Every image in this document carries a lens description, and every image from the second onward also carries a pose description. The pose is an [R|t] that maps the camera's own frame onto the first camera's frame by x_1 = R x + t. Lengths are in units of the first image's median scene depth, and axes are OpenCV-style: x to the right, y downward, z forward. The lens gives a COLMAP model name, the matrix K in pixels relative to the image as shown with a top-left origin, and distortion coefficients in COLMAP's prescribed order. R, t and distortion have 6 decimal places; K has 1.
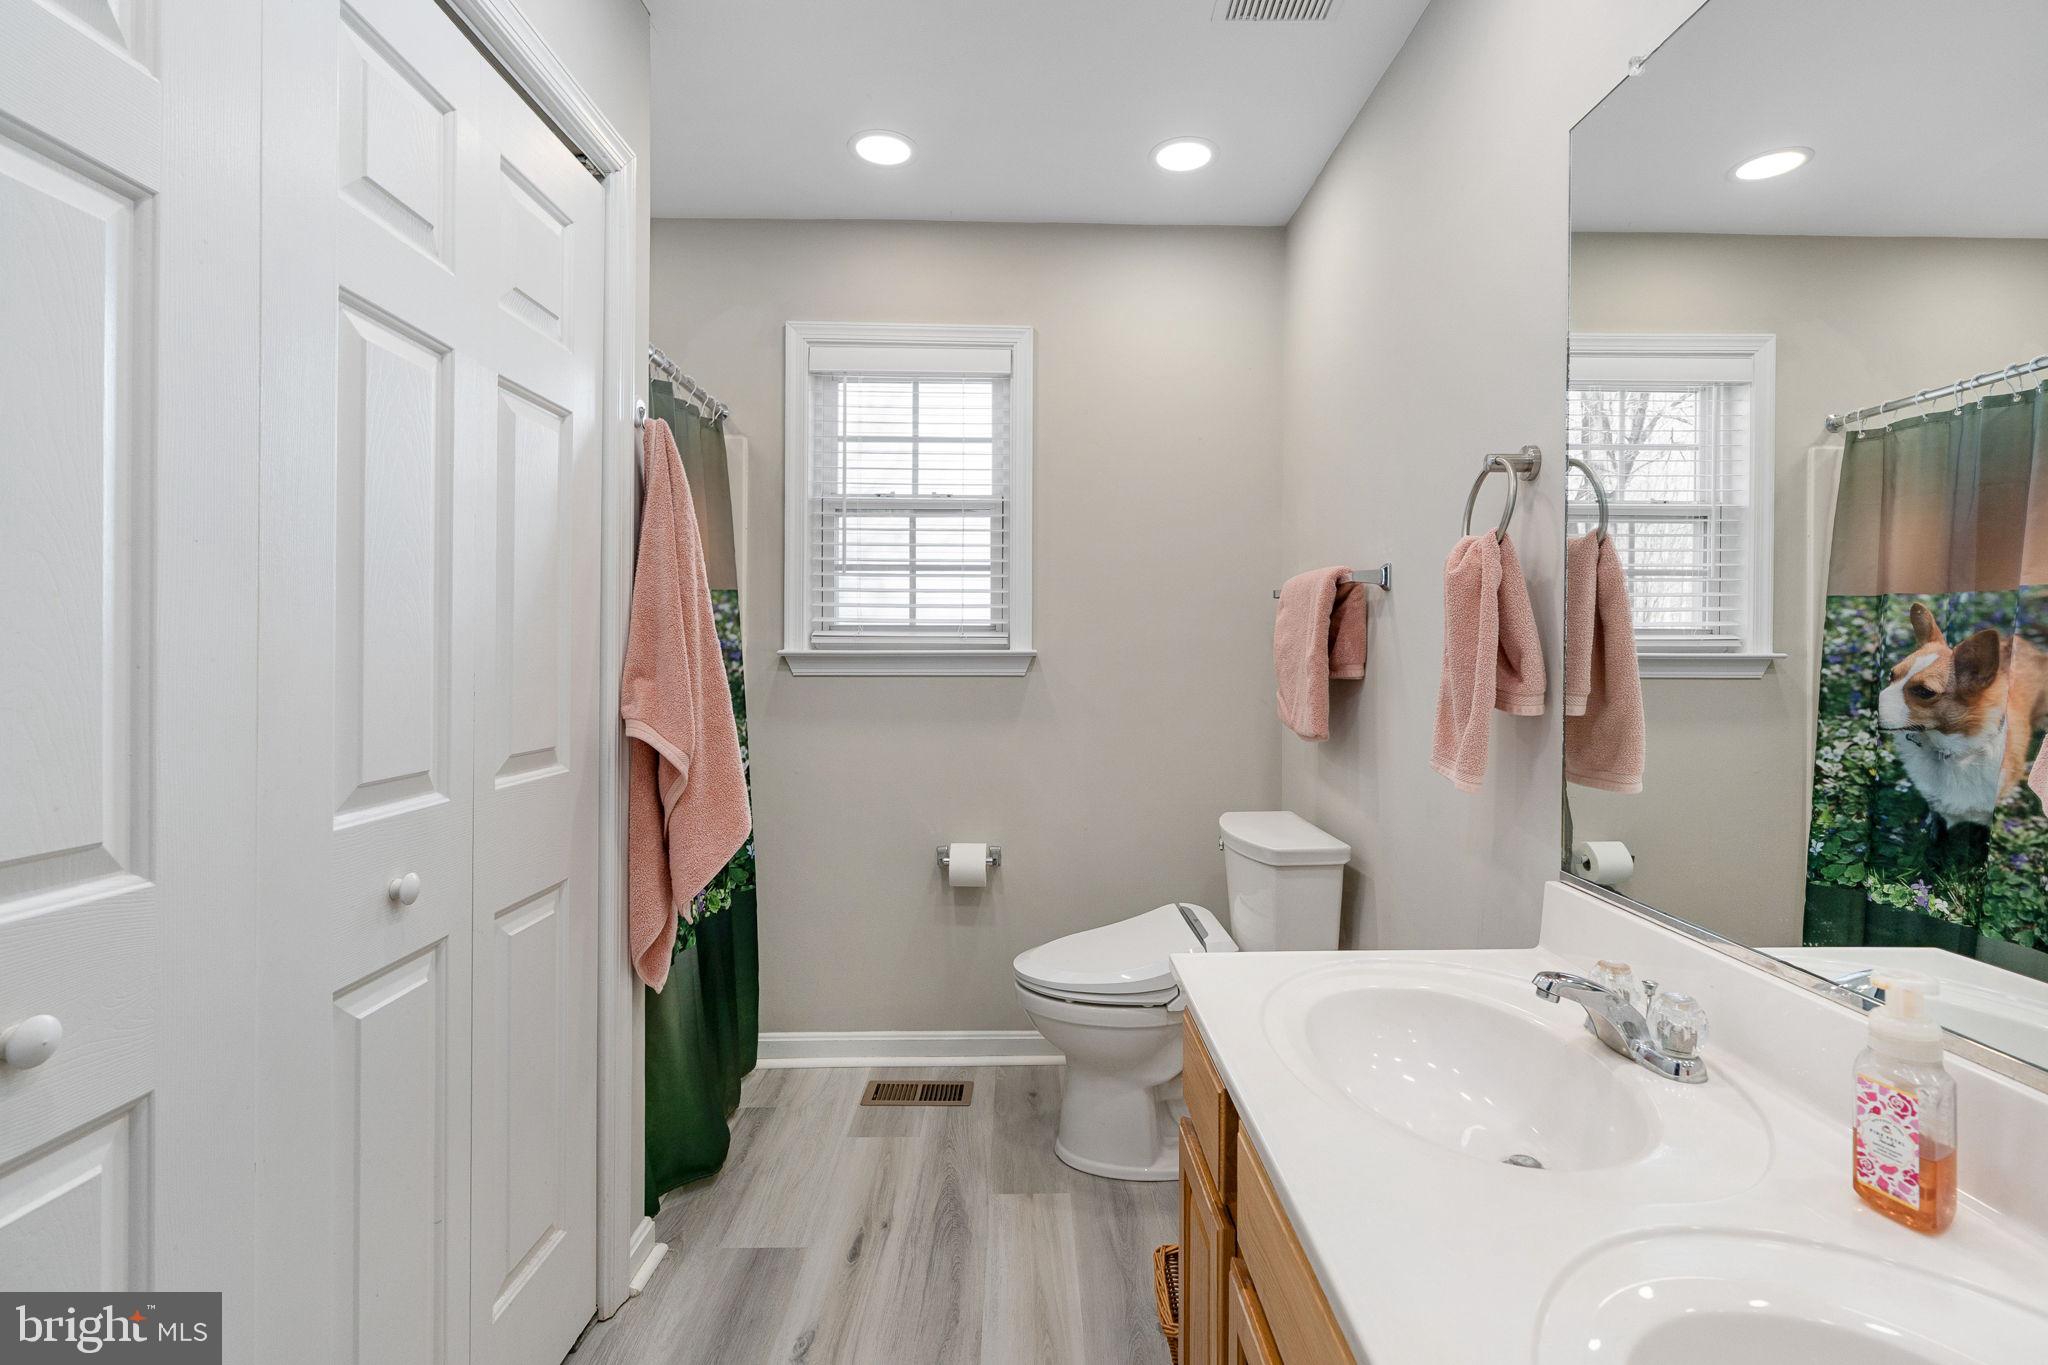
lens RADIAL K [[925.1, 0, 1029.9], [0, 925.1, 662.0], [0, 0, 1]] dist [-0.011769, 0.004852]
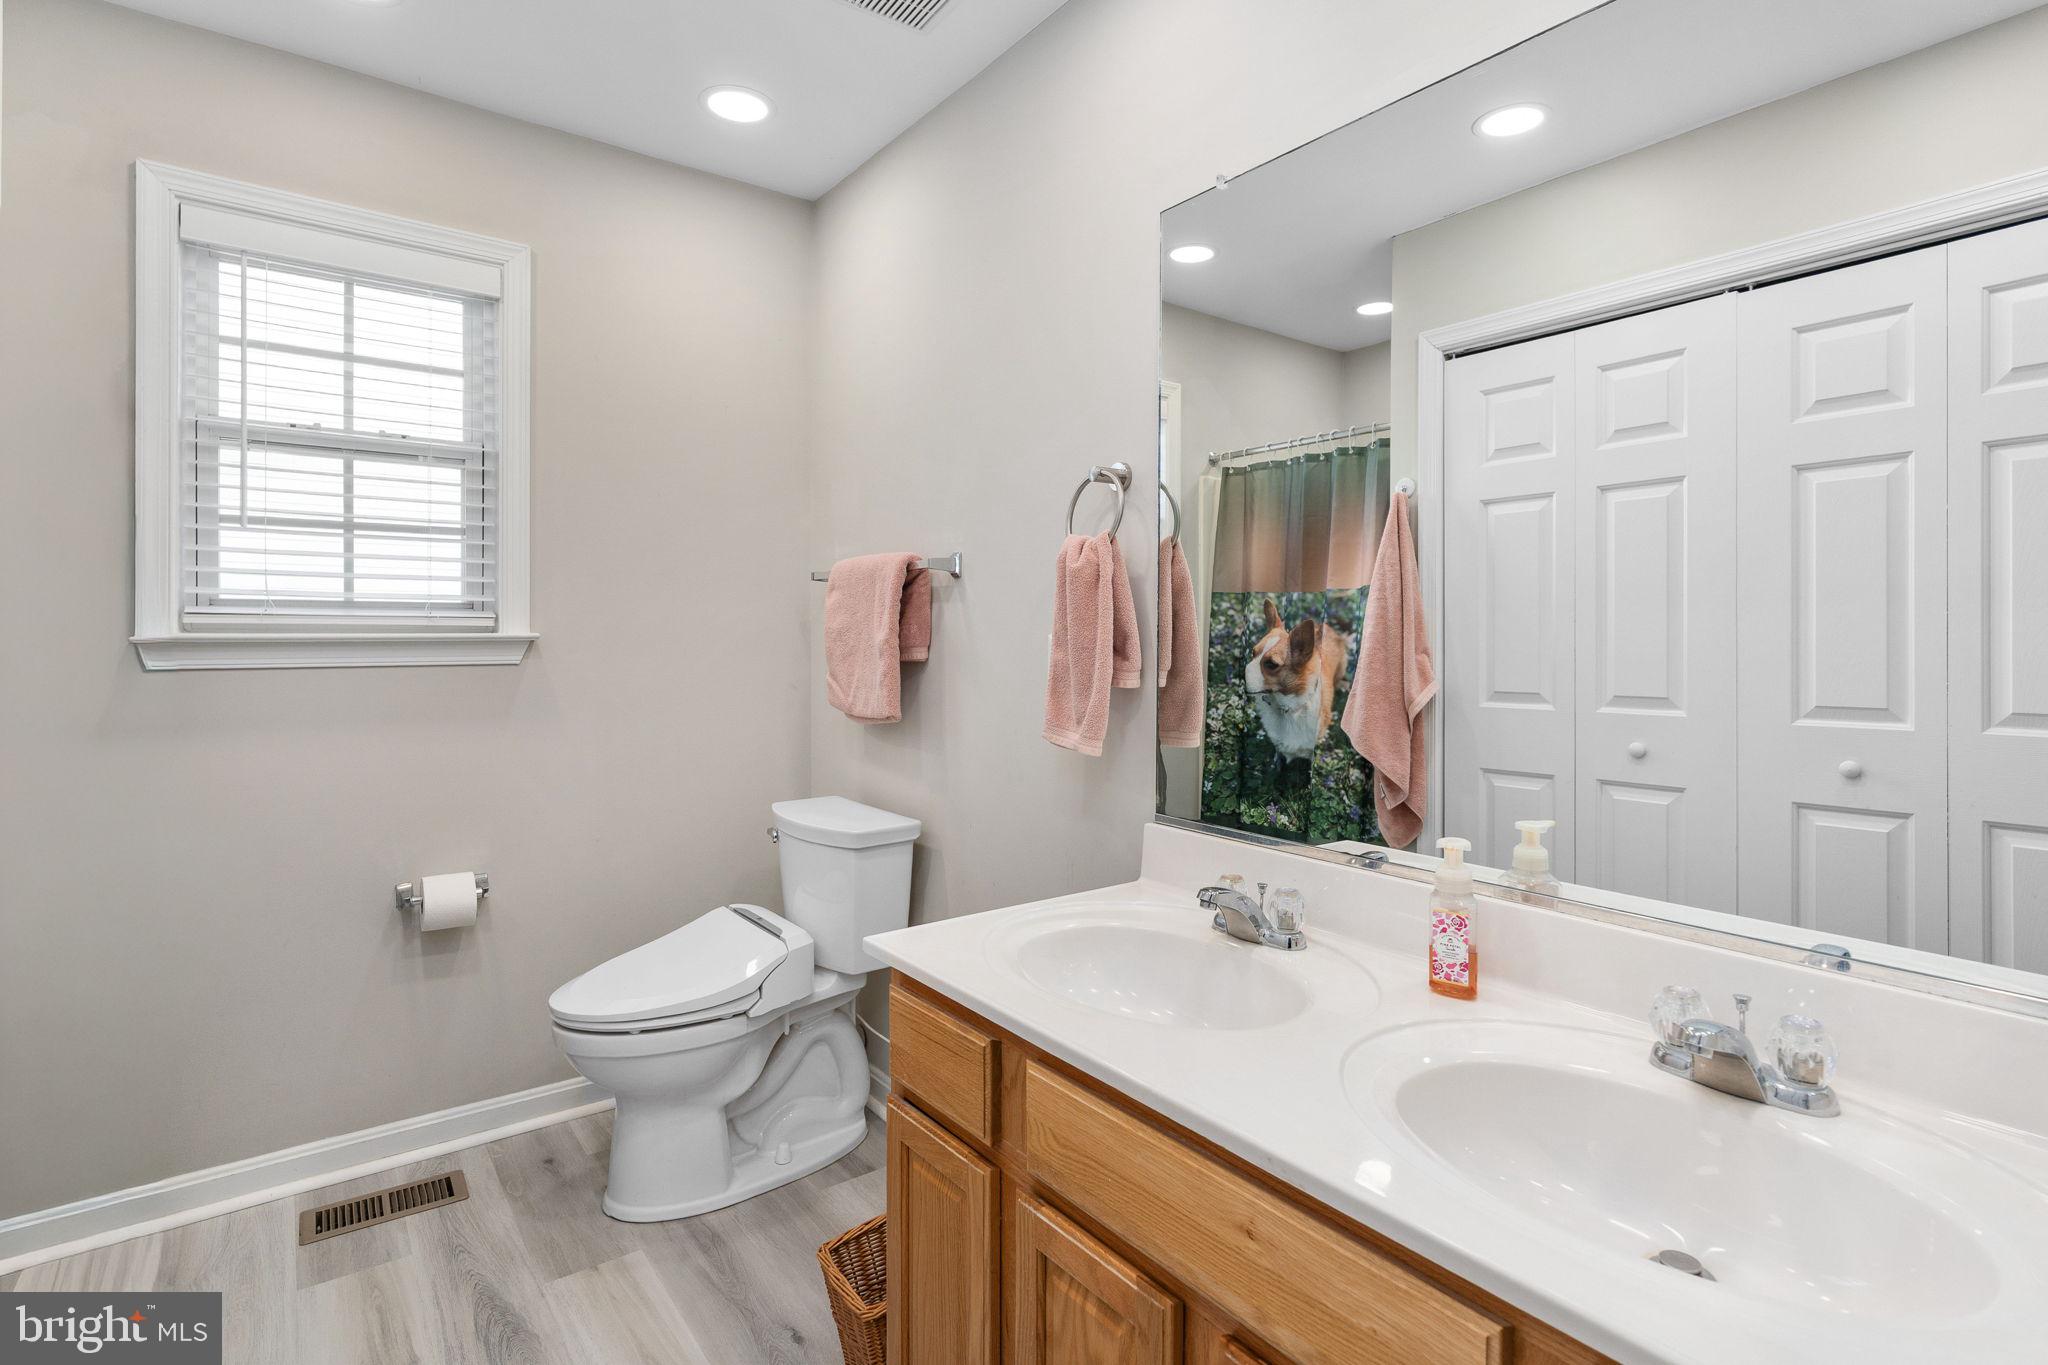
lens RADIAL K [[991.5, 0, 1029.7], [0, 991.5, 644.5], [0, 0, 1]] dist [-0.010968, 0.004752]
pose [[0.814541, -0.005582, 0.580080, -0.156259], [0.006727, 0.999977, 0.000176, 0.000068], [-0.580067, 0.003759, 0.814560, 0.010881]]
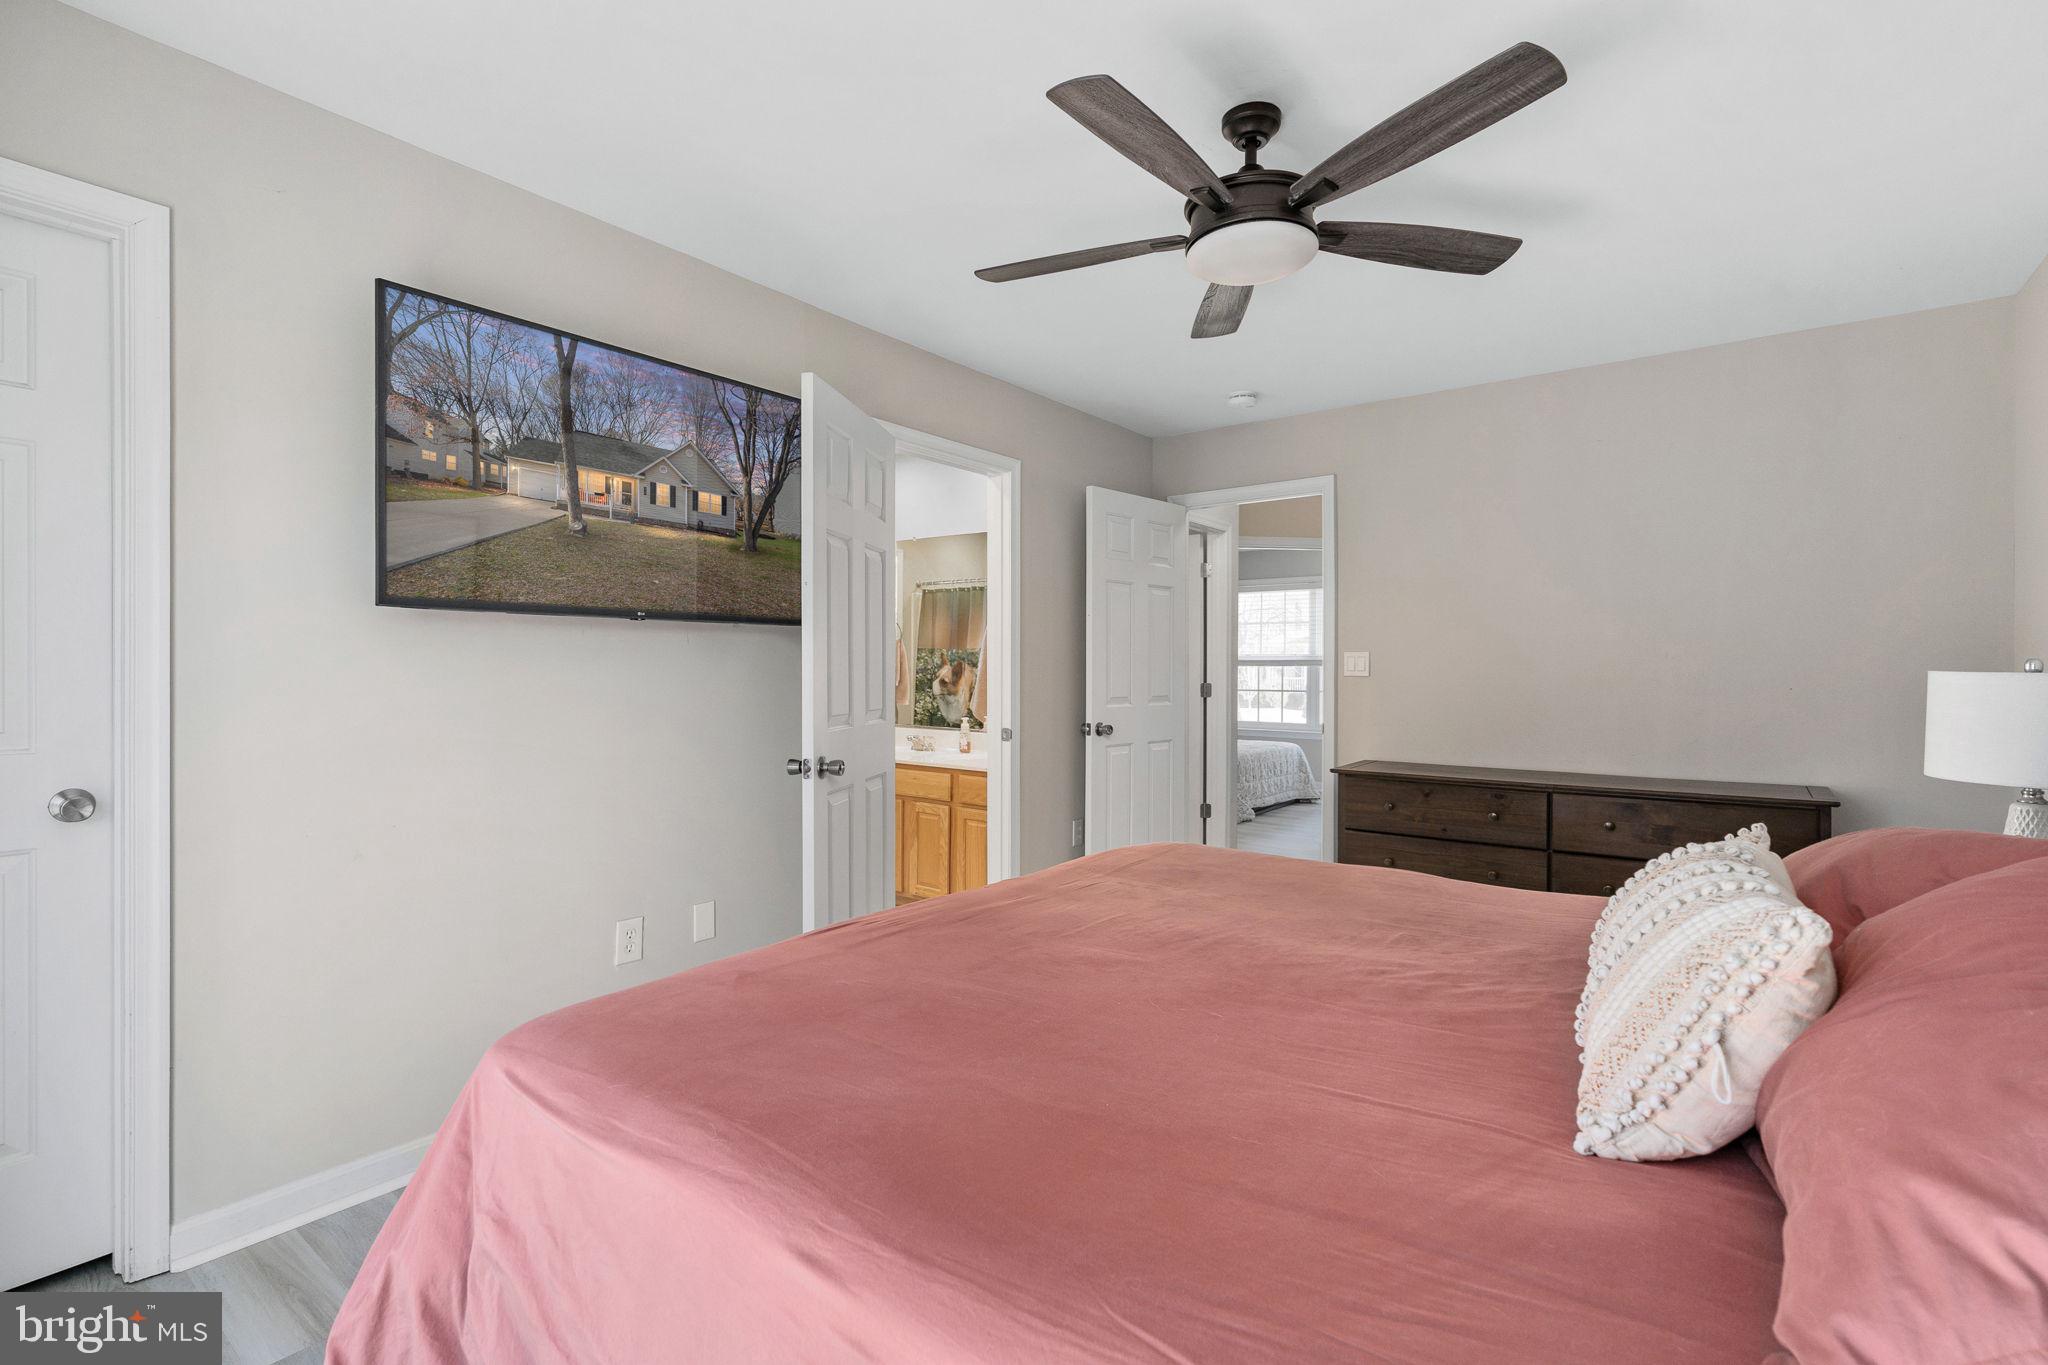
lens RADIAL K [[778.2, 0, 1041.9], [0, 778.2, 663.7], [0, 0, 1]] dist [-0.000924, -0.000093]
pose [[0.583377, 0.005912, 0.812180, -0.815249], [0.004889, 0.999930, -0.010790, 0.001549], [-0.812187, 0.010265, 0.583307, -0.666711]]
